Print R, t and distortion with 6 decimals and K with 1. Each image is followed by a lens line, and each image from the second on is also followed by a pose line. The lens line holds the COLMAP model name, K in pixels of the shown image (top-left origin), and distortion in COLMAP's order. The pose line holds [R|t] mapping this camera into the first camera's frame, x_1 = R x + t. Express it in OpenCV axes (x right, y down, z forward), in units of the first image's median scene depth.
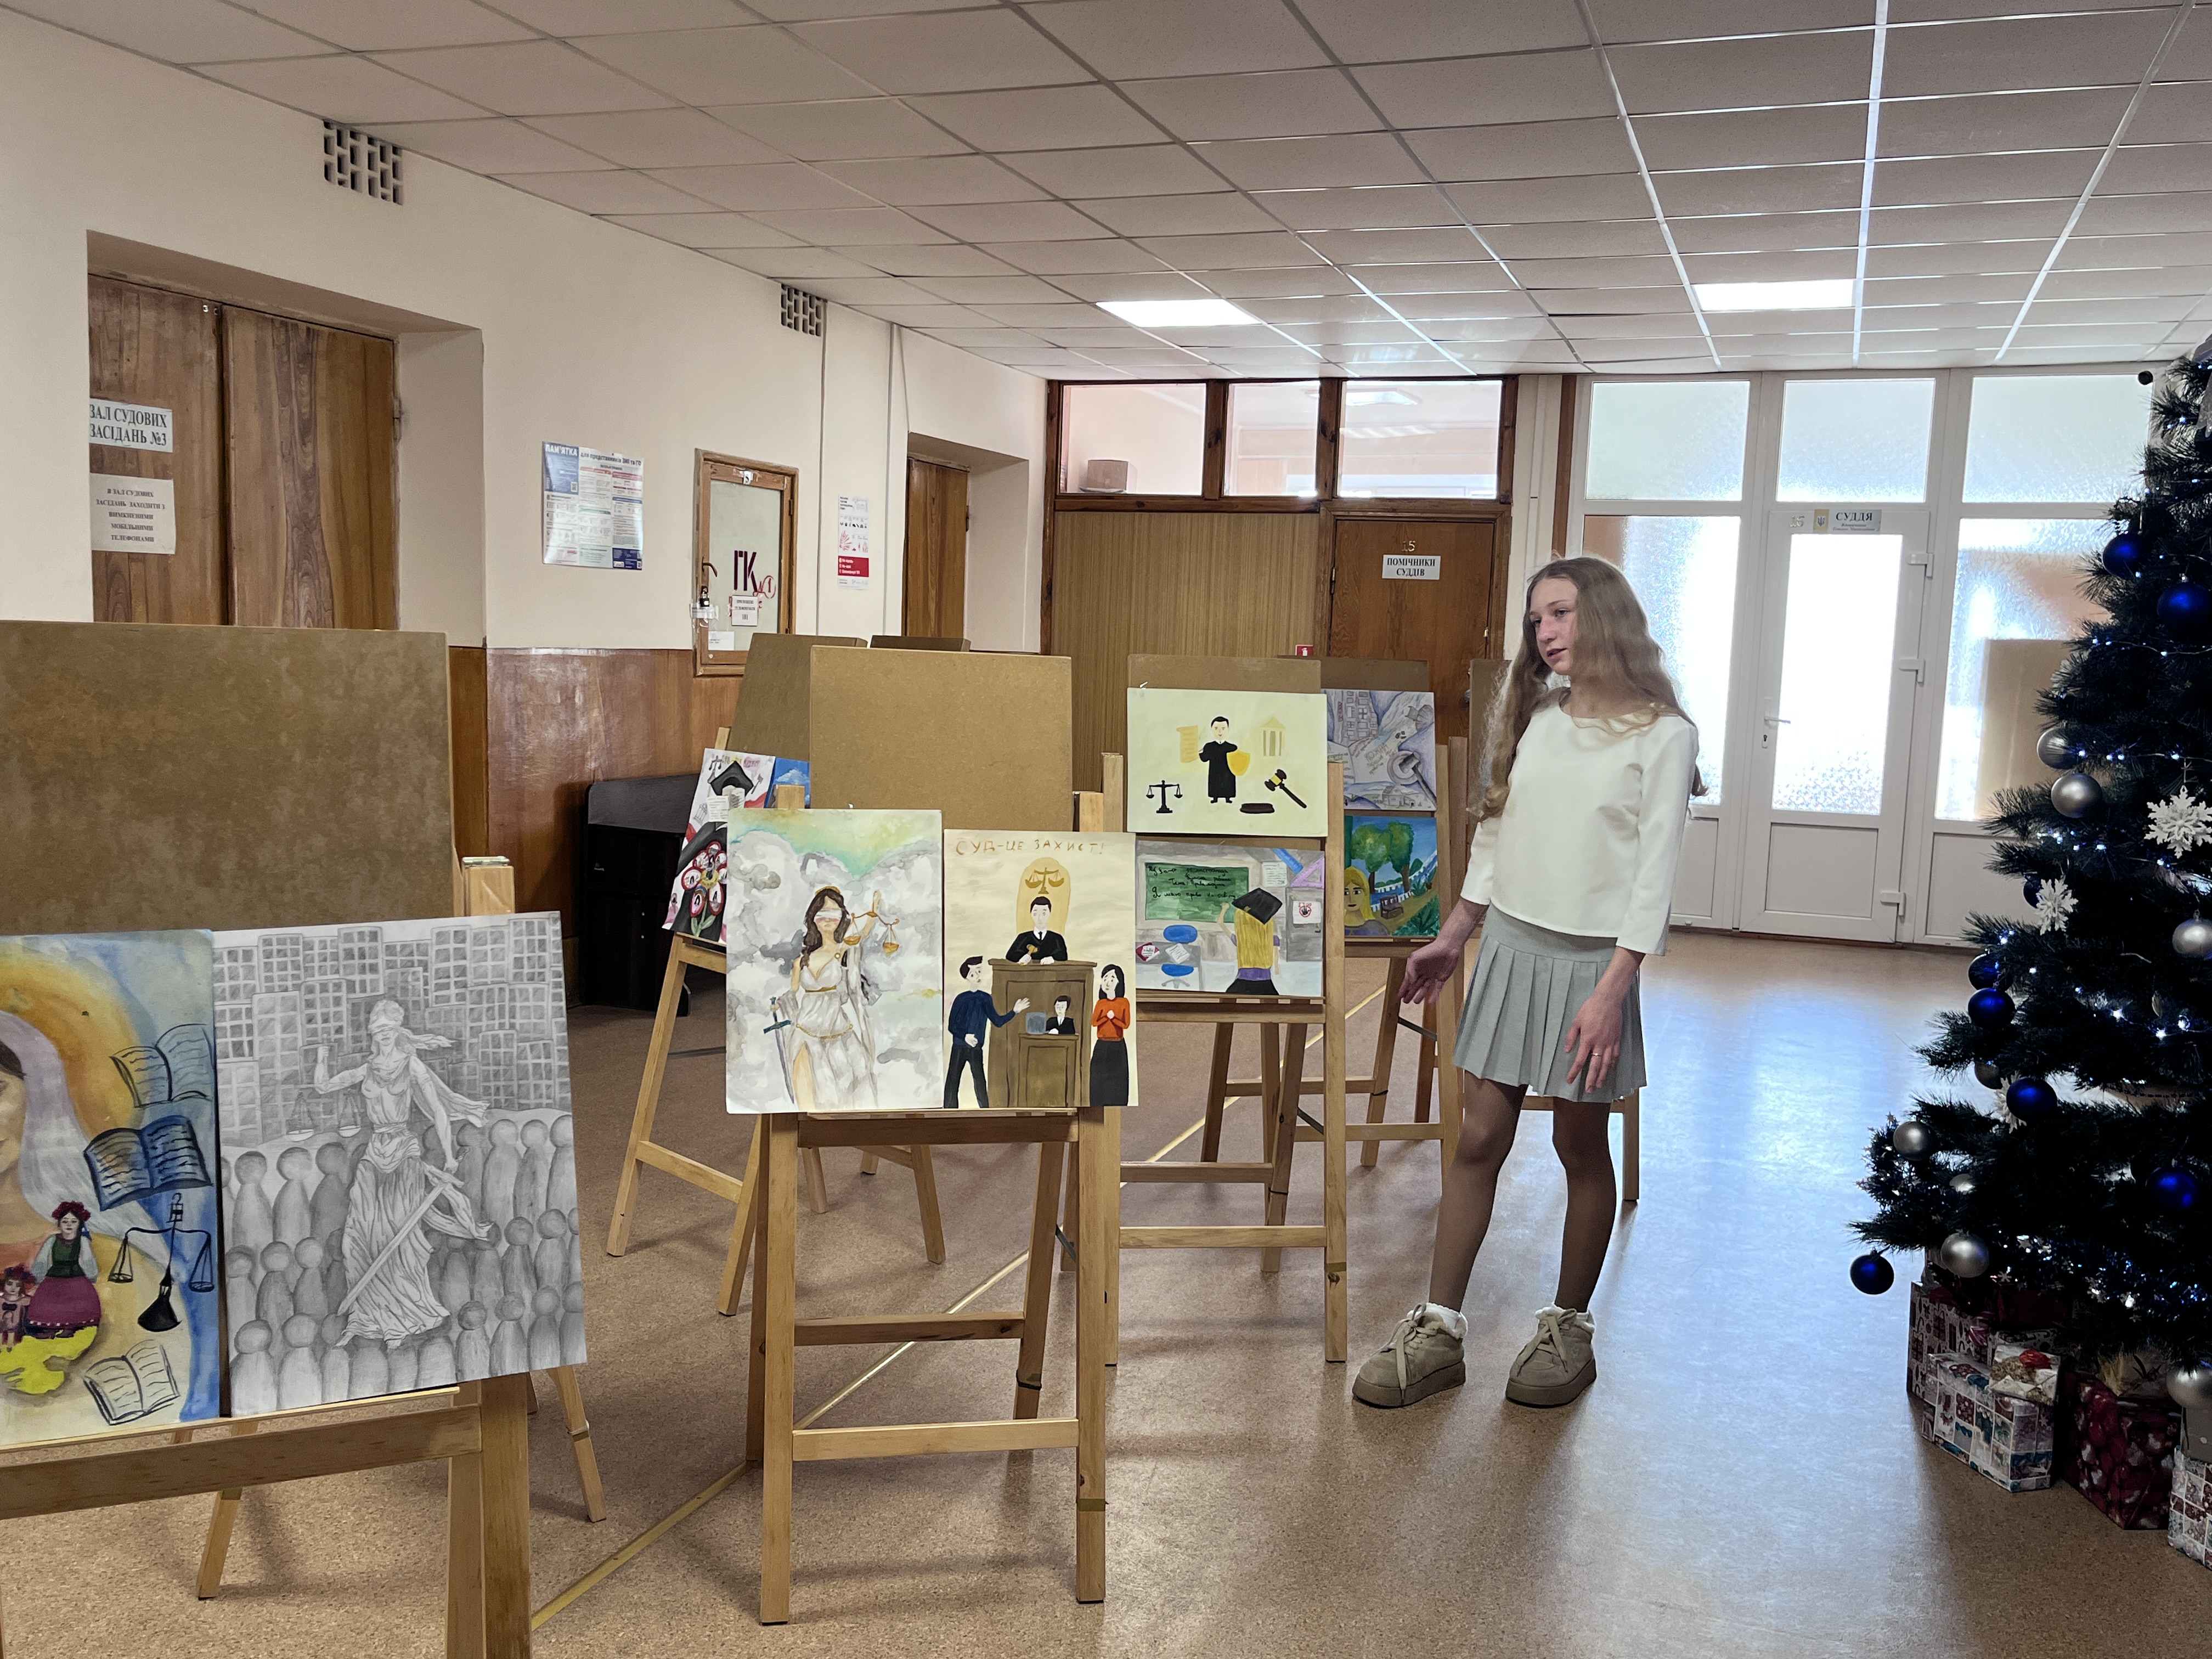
lens RADIAL K [[1926.9, 0, 1111.5], [0, 1926.9, 807.7], [0, 0, 1]] dist [0.072587, -0.115022]
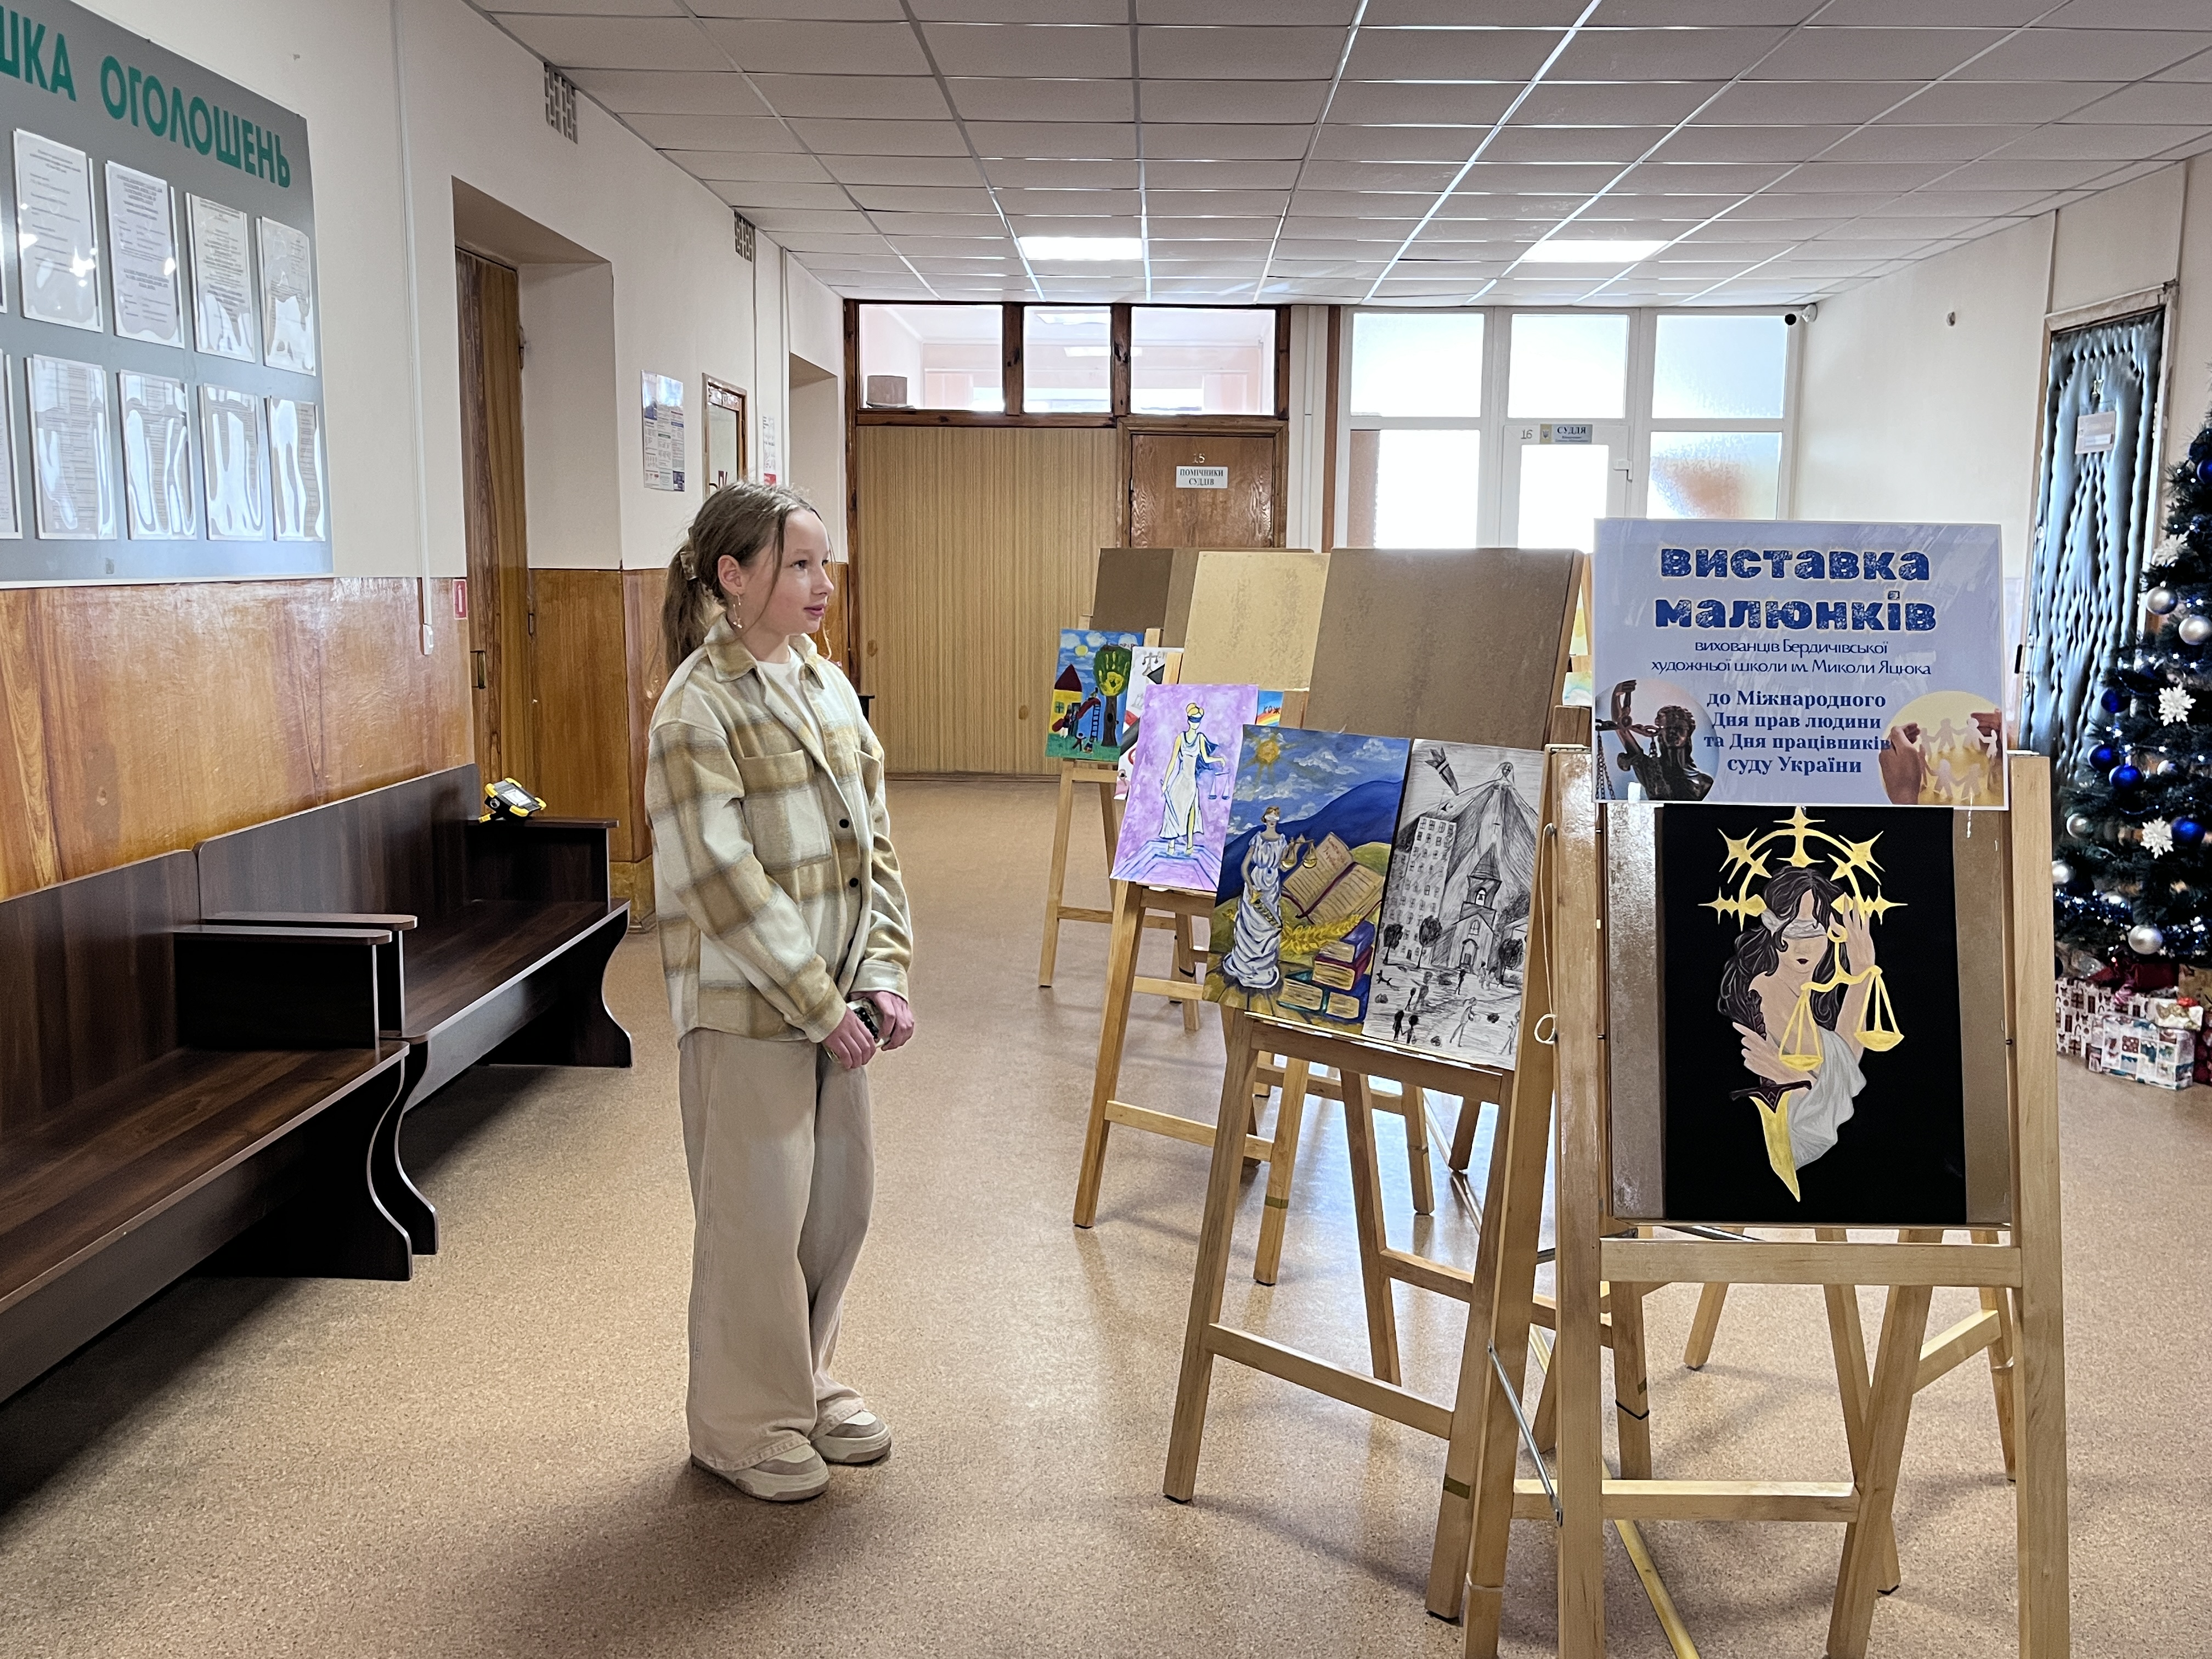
lens RADIAL K [[1926.9, 0, 1102.9], [0, 1926.9, 829.3], [0, 0, 1]] dist [0.072587, -0.115022]
pose [[0.948797, -0.069458, 0.308157, -0.662319], [0.050846, 0.996387, 0.068033, 0.000730], [-0.311769, -0.048881, 0.948900, -0.148365]]
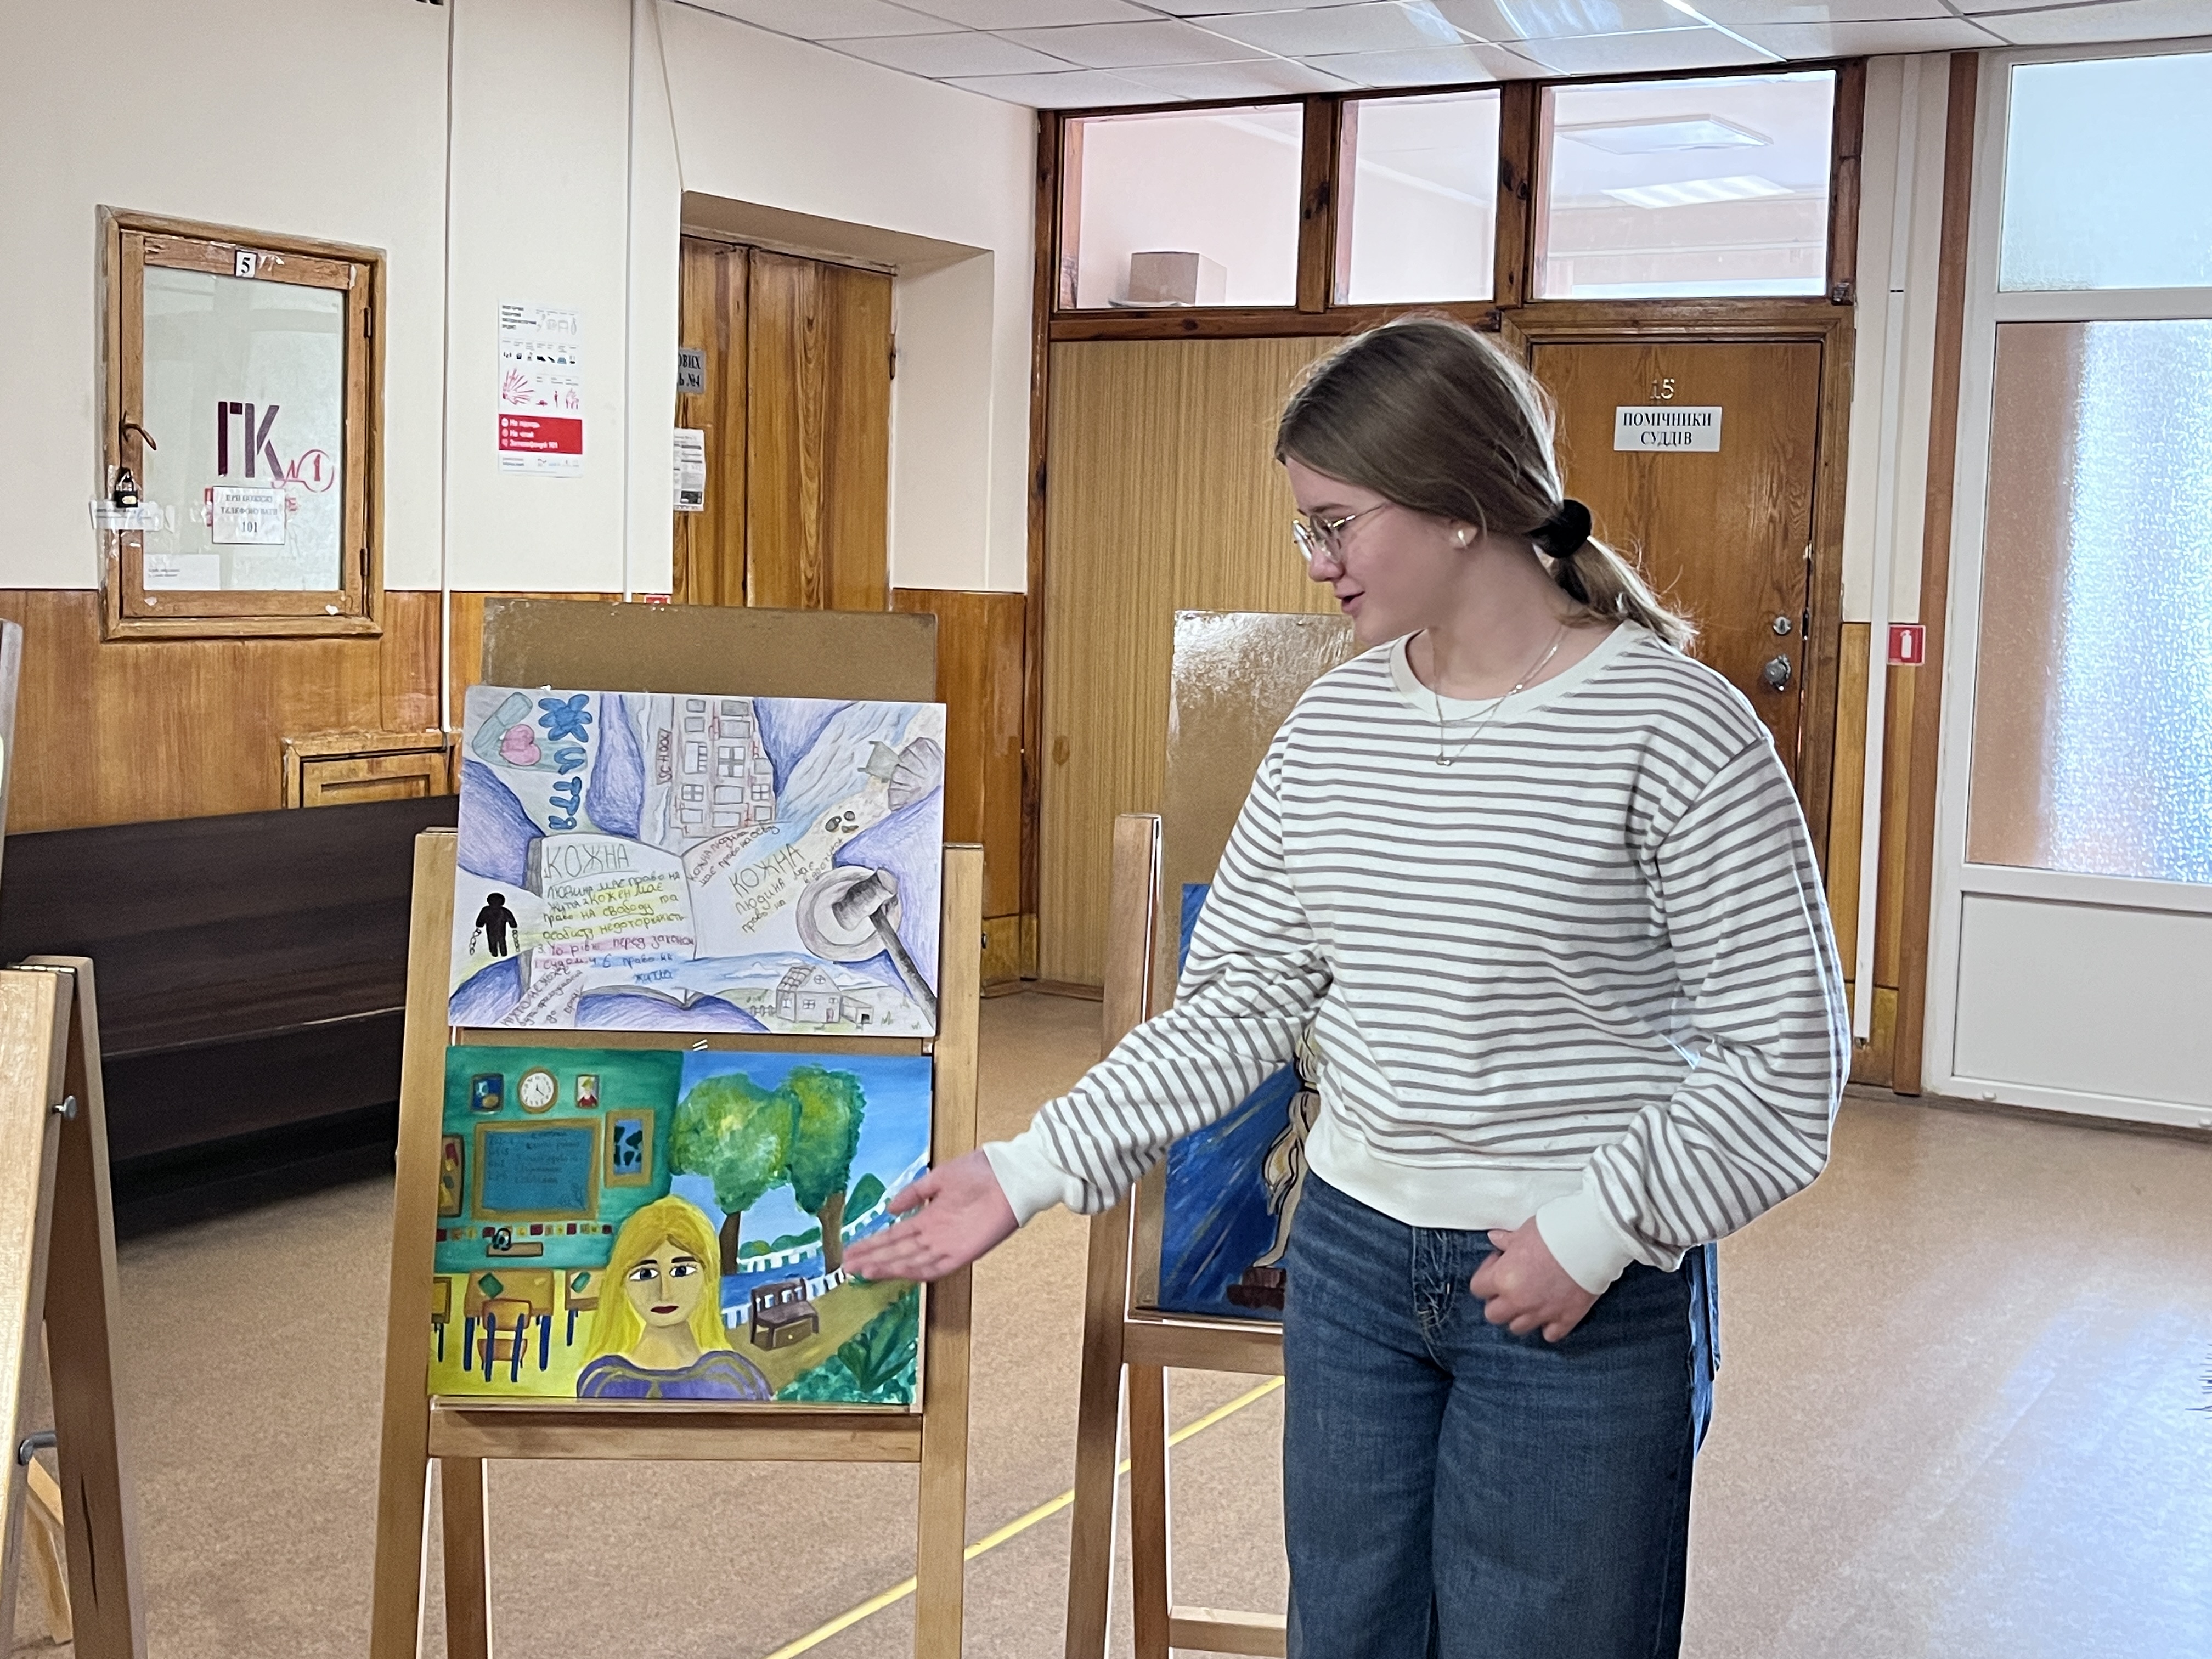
lens RADIAL K [[2661.6, 0, 1109.5], [0, 2661.6, 755.6], [0, 0, 1]] dist [0.035310, 0.000000]
pose [[0.983531, 0.007516, -0.180582, 0.350915], [-0.010873, 0.999786, -0.017604, -0.050982], [0.180411, 0.019278, 0.983402, 0.643870]]
